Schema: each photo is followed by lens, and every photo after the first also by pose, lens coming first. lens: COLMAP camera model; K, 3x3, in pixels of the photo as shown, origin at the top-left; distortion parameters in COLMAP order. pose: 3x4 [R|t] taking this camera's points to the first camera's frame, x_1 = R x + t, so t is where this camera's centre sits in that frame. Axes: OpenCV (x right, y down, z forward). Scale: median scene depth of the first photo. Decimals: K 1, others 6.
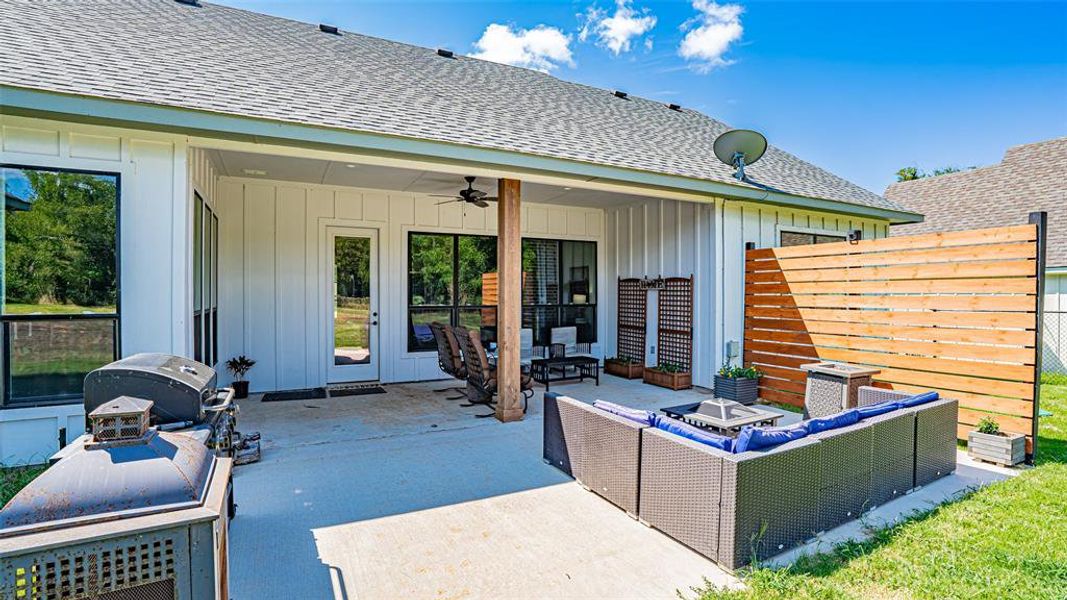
lens RADIAL K [[507.7, 0, 532.1], [0, 507.7, 302.0], [0, 0, 1]] dist [-0.001285, -0.000120]
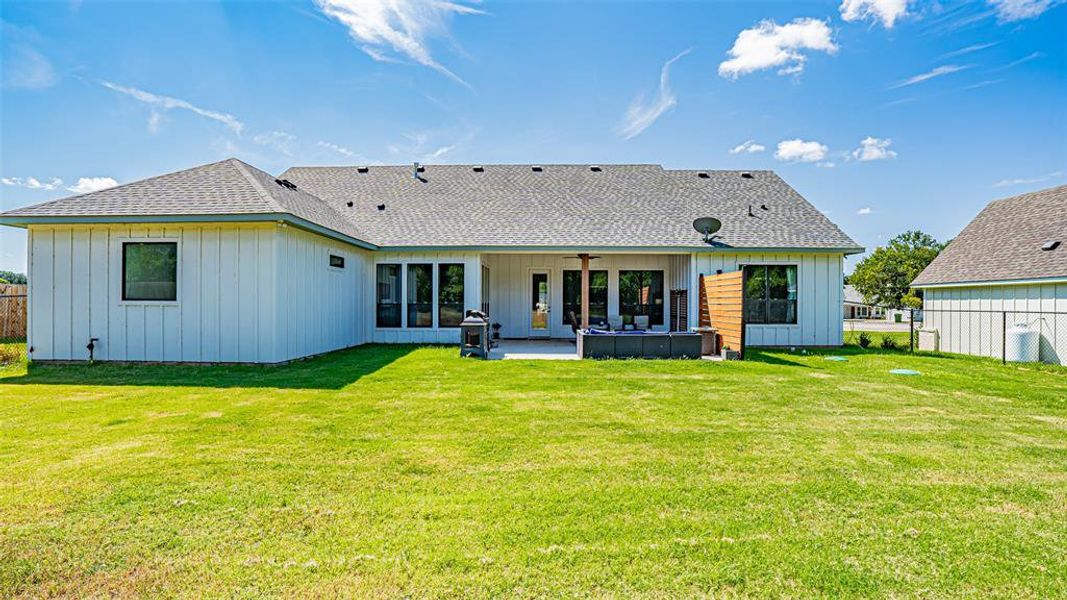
lens RADIAL K [[507.7, 0, 533.4], [0, 507.7, 302.1], [0, 0, 1]] dist [-0.001285, -0.000120]
pose [[0.873564, 0.003347, -0.486698, 0.686977], [-0.009898, 0.999892, -0.010889, 0.024638], [0.486609, 0.014330, 0.873502, -0.944087]]
